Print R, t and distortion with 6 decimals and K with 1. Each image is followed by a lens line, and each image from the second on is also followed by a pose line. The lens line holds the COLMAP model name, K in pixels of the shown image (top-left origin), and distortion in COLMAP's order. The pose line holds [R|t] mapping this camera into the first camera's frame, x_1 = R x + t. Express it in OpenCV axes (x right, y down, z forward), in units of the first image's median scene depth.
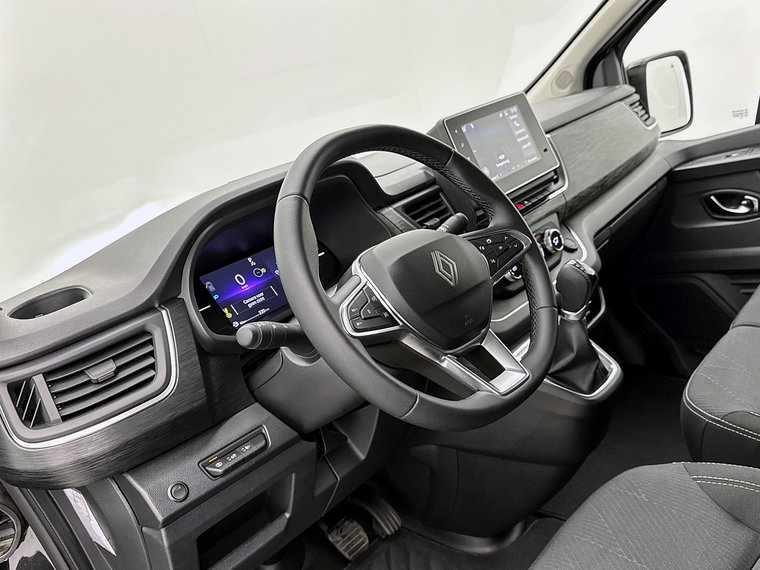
lens RADIAL K [[653.4, 0, 376.8], [0, 653.4, 289.6], [0, 0, 1]] dist [0.018749, -0.031039]
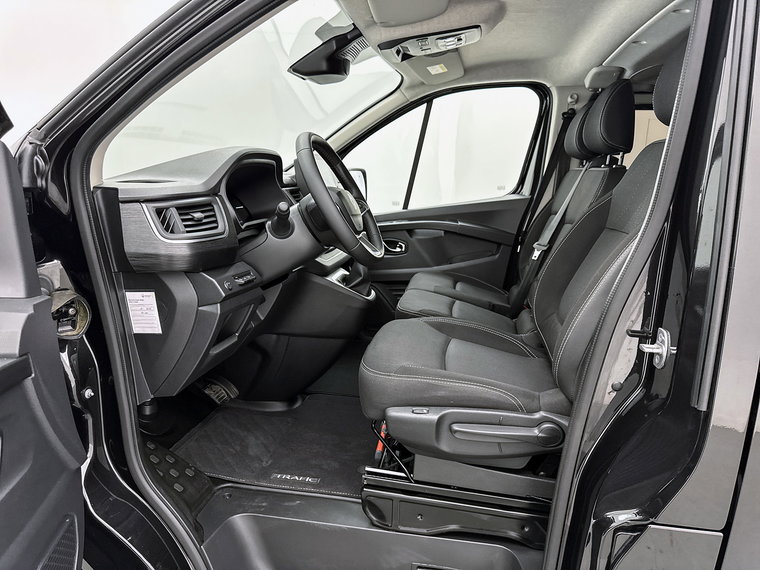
lens RADIAL K [[531.8, 0, 381.2], [0, 531.8, 290.2], [0, 0, 1]] dist [0.029395, -0.052375]
pose [[0.811011, 0.117351, 0.573141, -0.515344], [-0.028642, 0.986465, -0.161450, 0.347302], [-0.584330, 0.114522, 0.803395, -0.322675]]
